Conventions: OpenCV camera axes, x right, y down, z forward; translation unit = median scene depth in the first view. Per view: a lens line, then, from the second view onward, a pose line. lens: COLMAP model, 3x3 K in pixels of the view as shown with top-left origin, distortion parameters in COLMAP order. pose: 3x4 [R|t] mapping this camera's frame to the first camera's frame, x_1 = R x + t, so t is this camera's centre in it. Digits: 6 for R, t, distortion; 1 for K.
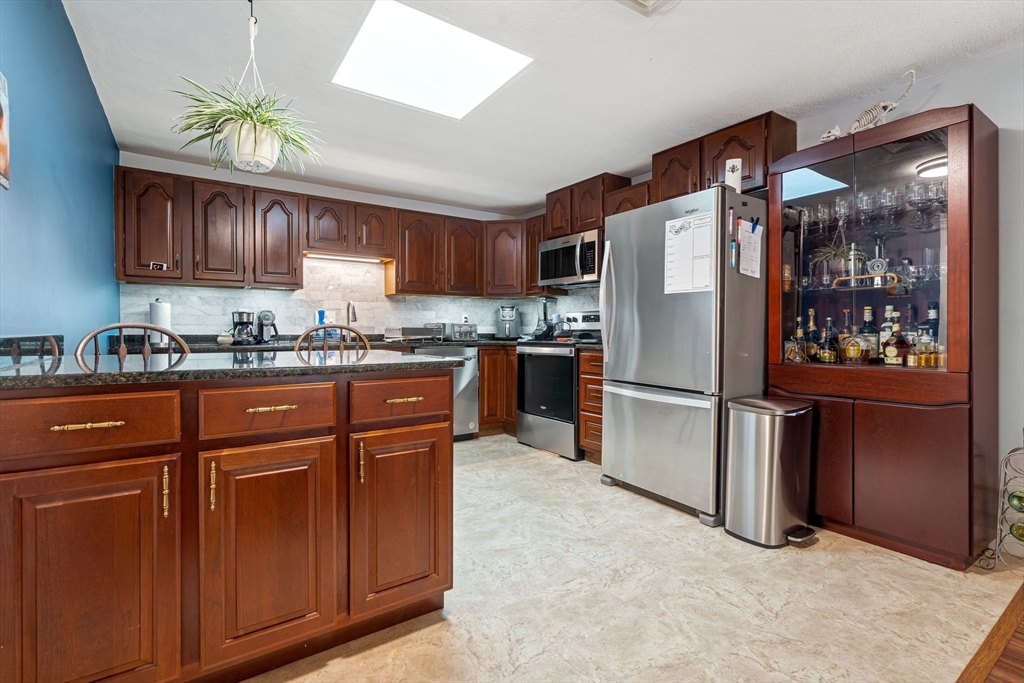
lens RADIAL K [[479.1, 0, 512.8], [0, 479.1, 336.9], [0, 0, 1]] dist [-0.007817, 0.000943]
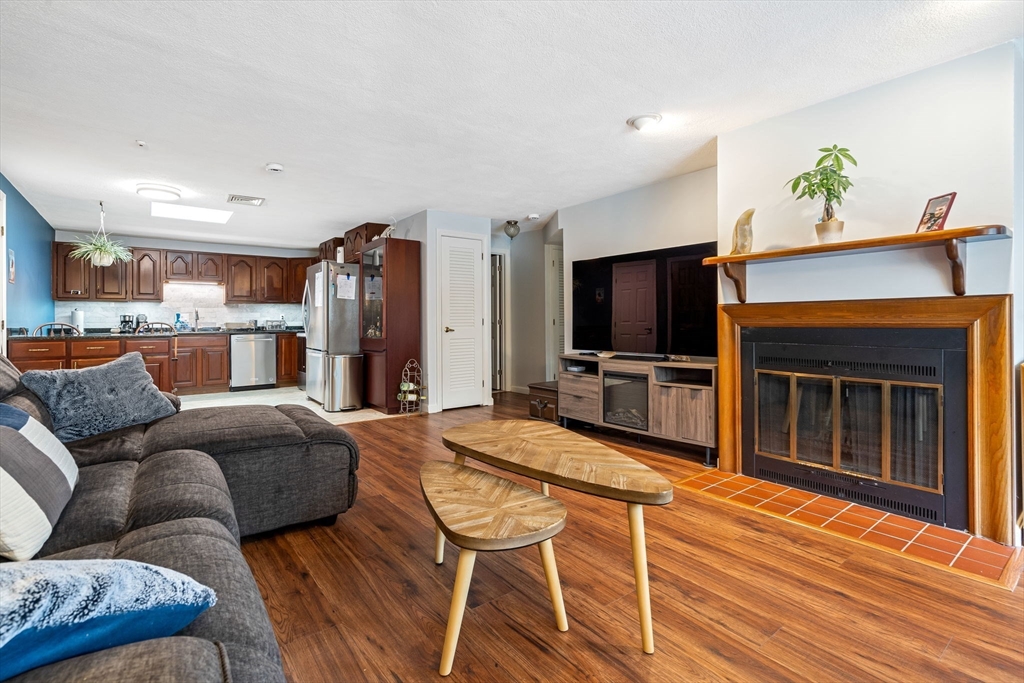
lens RADIAL K [[479.1, 0, 516.6], [0, 479.1, 318.1], [0, 0, 1]] dist [-0.007817, 0.000943]
pose [[0.997937, -0.008697, 0.063612, 0.764501], [0.010250, 0.999656, -0.024137, 0.017058], [-0.063380, 0.024739, 0.997683, -0.863491]]
